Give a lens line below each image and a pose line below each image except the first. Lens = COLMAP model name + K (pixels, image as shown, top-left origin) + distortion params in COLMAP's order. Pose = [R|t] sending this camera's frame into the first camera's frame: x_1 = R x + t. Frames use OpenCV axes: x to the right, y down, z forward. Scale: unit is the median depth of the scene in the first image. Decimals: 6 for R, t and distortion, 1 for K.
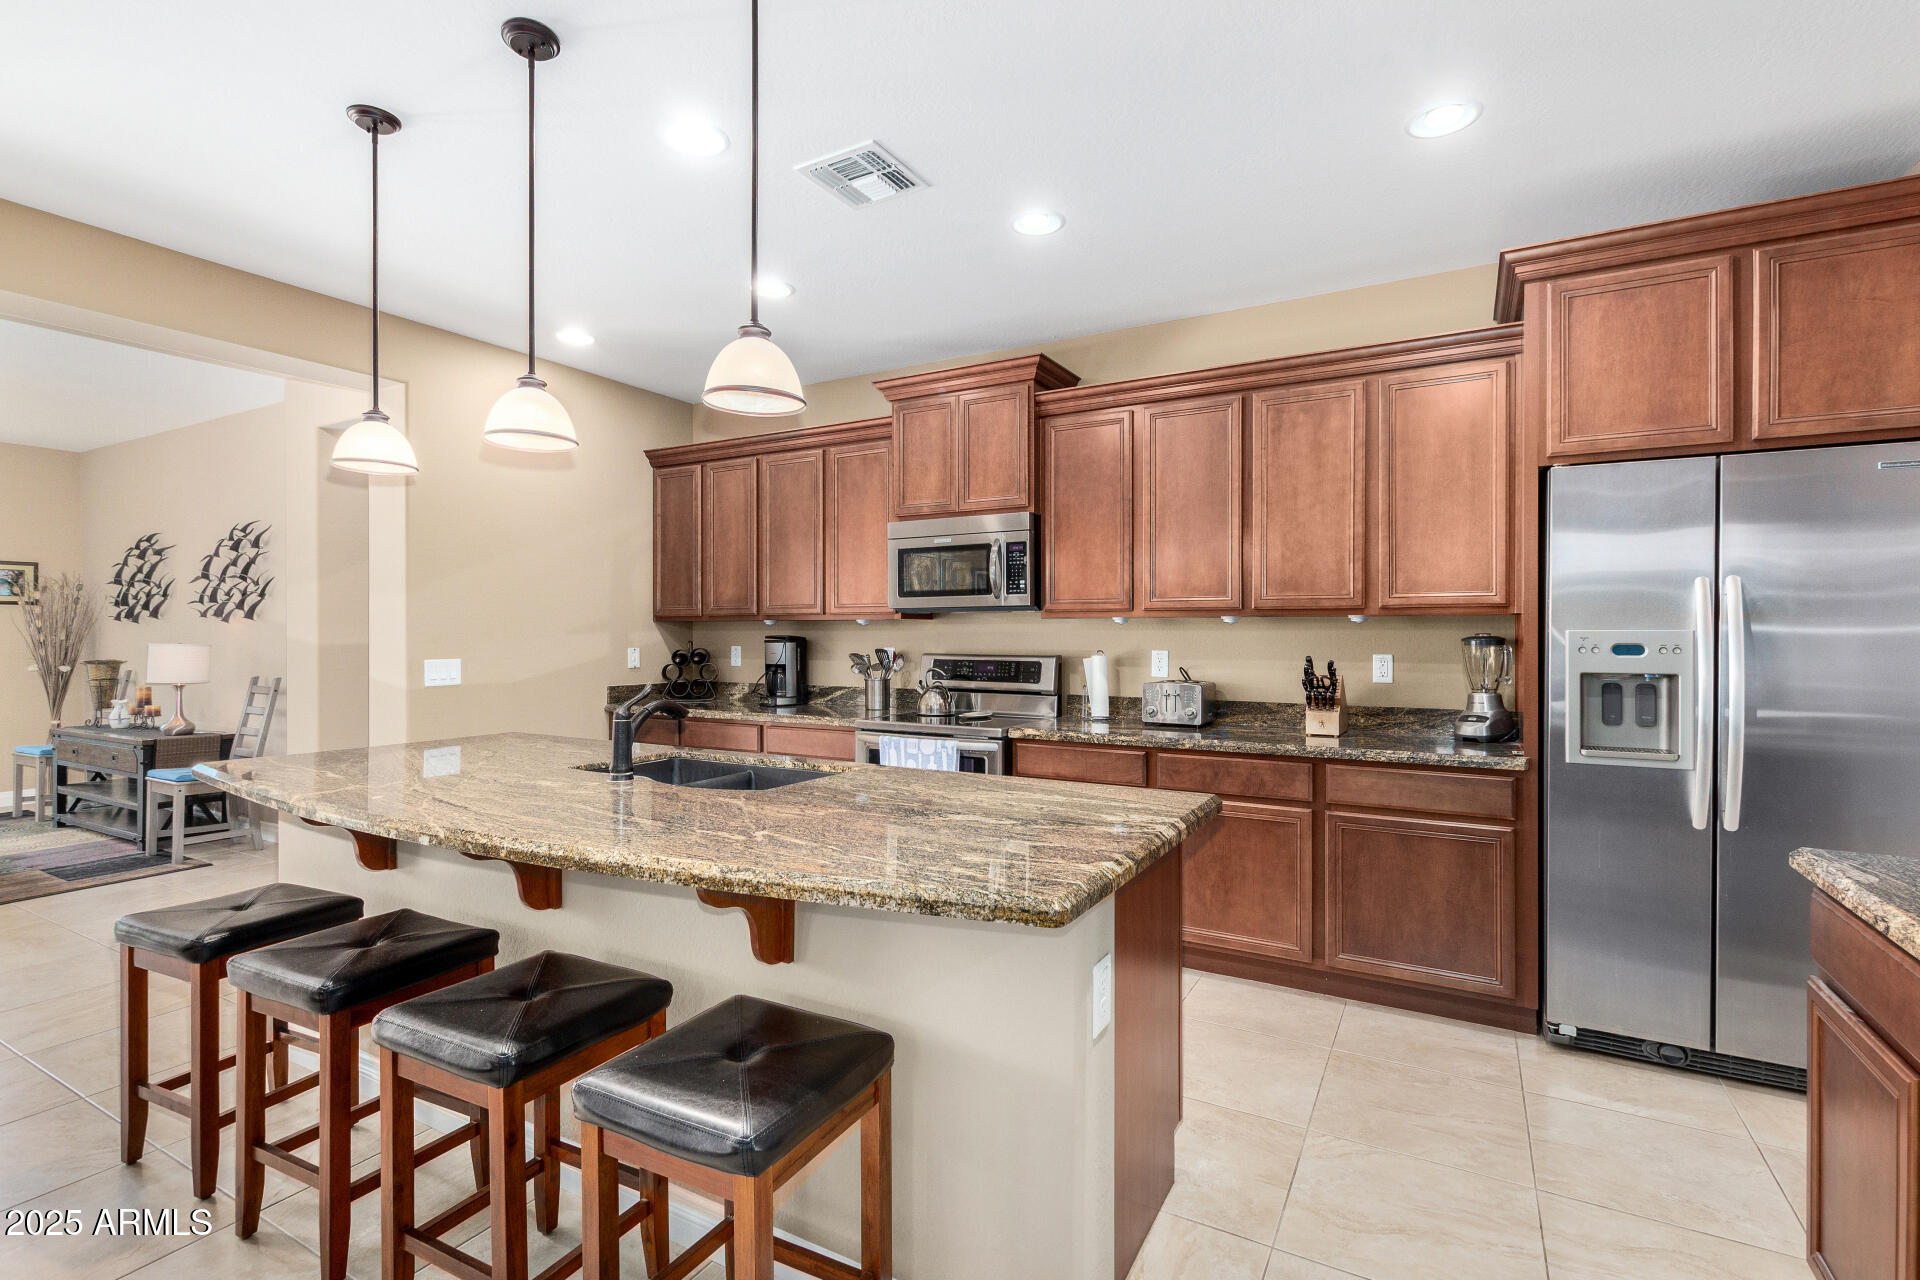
lens RADIAL K [[881.0, 0, 963.7], [0, 881.0, 641.1], [0, 0, 1]] dist [0.011891, -0.006289]
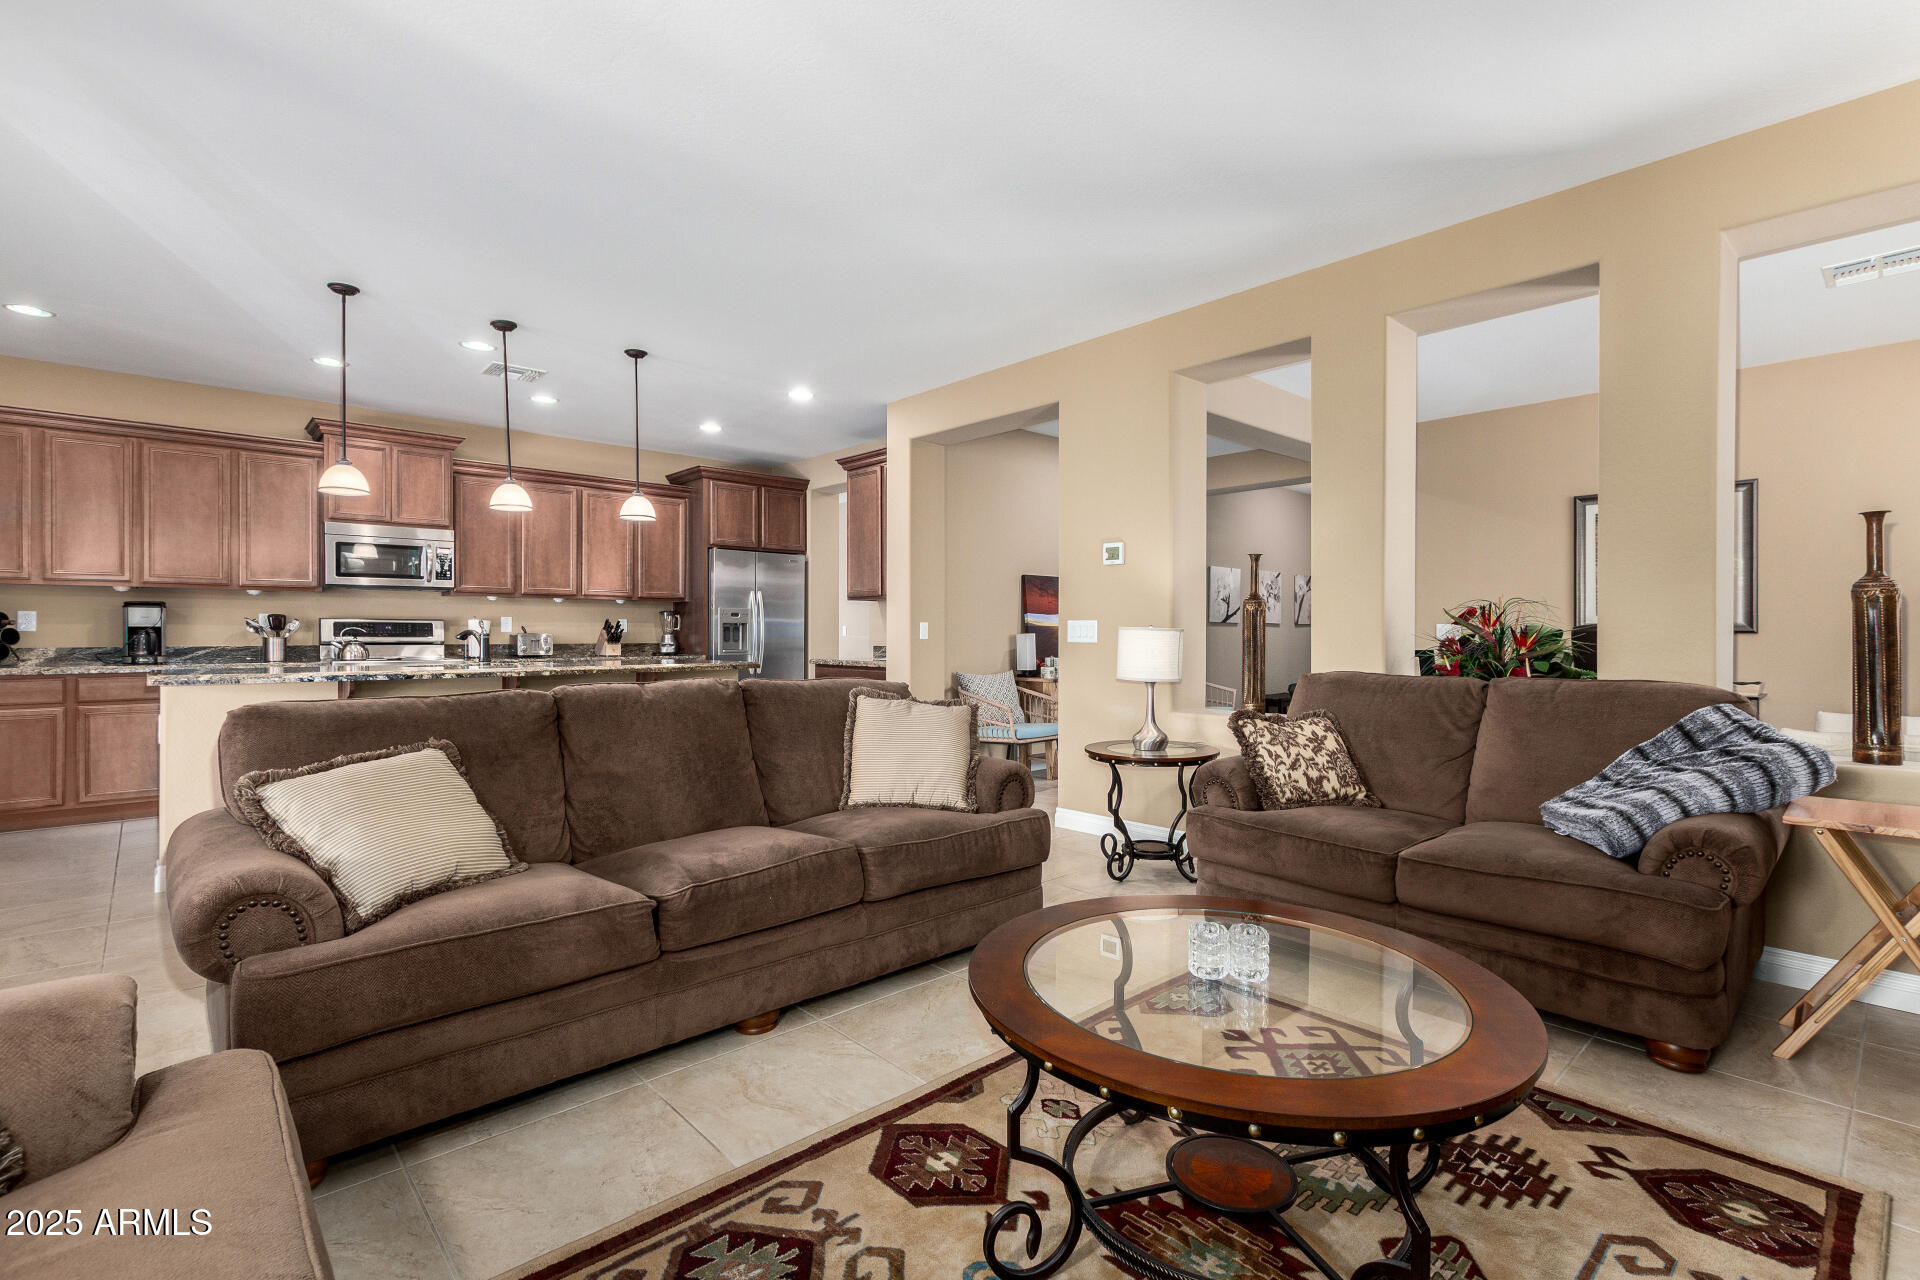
lens RADIAL K [[881.0, 0, 968.3], [0, 881.0, 636.7], [0, 0, 1]] dist [0.011891, -0.006289]
pose [[0.304218, -0.005105, 0.952589, -1.373043], [0.007135, 0.999970, 0.003080, 0.060332], [-0.952576, 0.005860, 0.304245, -0.470893]]
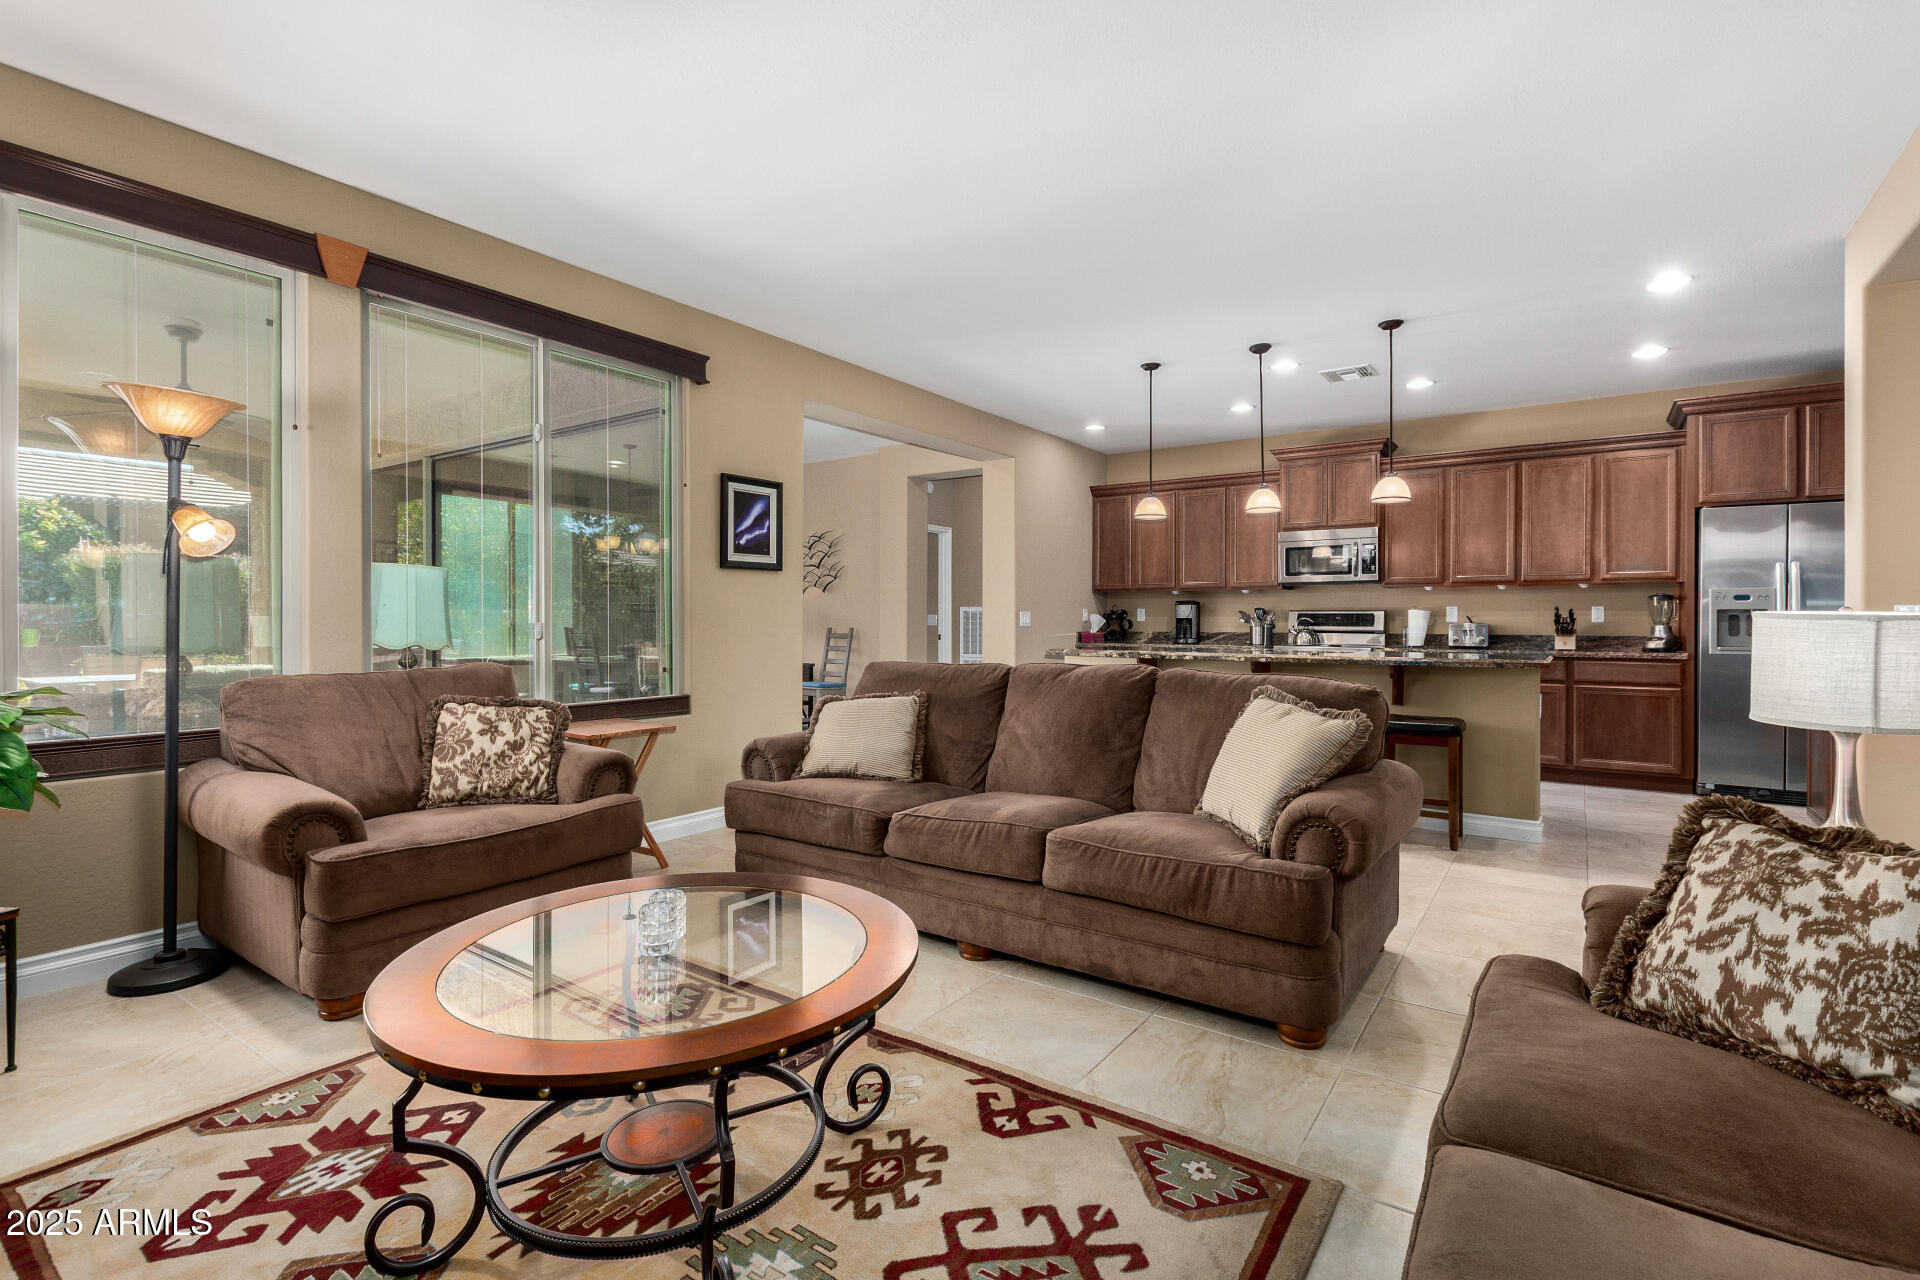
lens RADIAL K [[881.0, 0, 966.1], [0, 881.0, 628.7], [0, 0, 1]] dist [0.011891, -0.006289]
pose [[0.995658, 0.001843, -0.093067, -0.659884], [-0.001825, 0.999998, 0.000268, 0.065251], [0.093067, -0.000097, 0.995660, -0.941365]]
